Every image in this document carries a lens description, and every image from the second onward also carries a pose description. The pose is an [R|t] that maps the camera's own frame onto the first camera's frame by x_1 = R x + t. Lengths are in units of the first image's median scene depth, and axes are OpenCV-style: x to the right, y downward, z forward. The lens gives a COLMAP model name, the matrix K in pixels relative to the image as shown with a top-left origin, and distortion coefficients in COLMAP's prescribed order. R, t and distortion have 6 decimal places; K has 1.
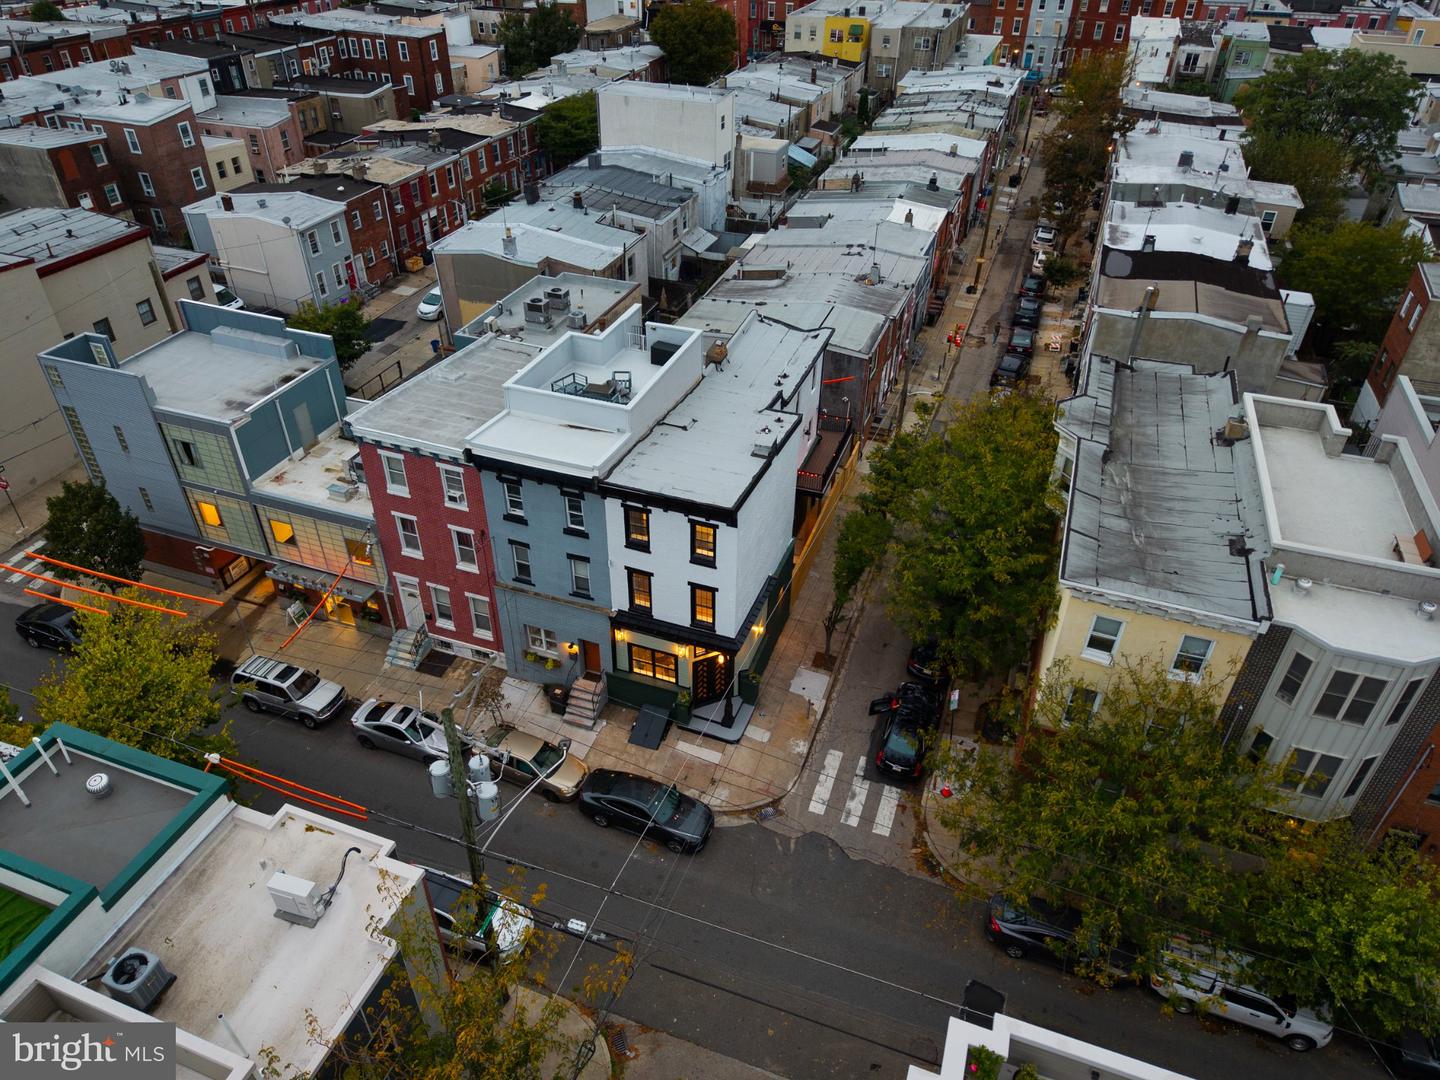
lens RADIAL K [[968.4, 0, 719.6], [0, 968.4, 541.1], [0, 0, 1]] dist [-0.001325, 0.001847]
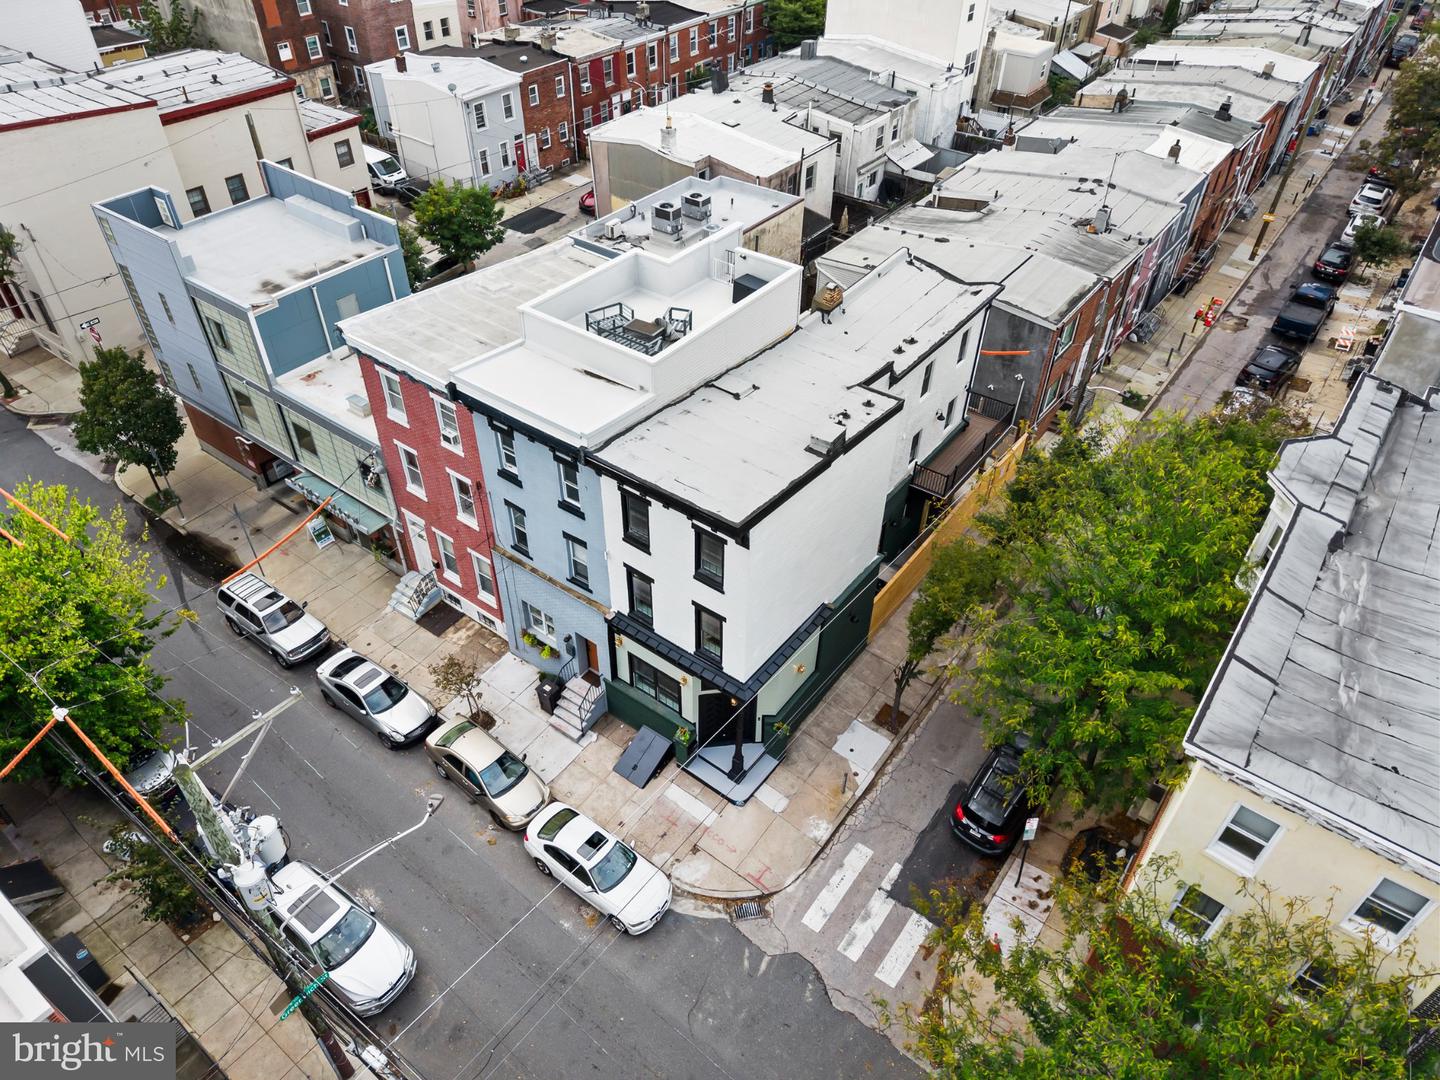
lens RADIAL K [[968.4, 0, 717.7], [0, 968.4, 539.8], [0, 0, 1]] dist [-0.001325, 0.001847]
pose [[0.956109, 0.187986, -0.224760, 0.123977], [-0.169241, 0.980476, 0.100120, -0.070298], [0.239193, -0.057687, 0.969257, 0.226079]]
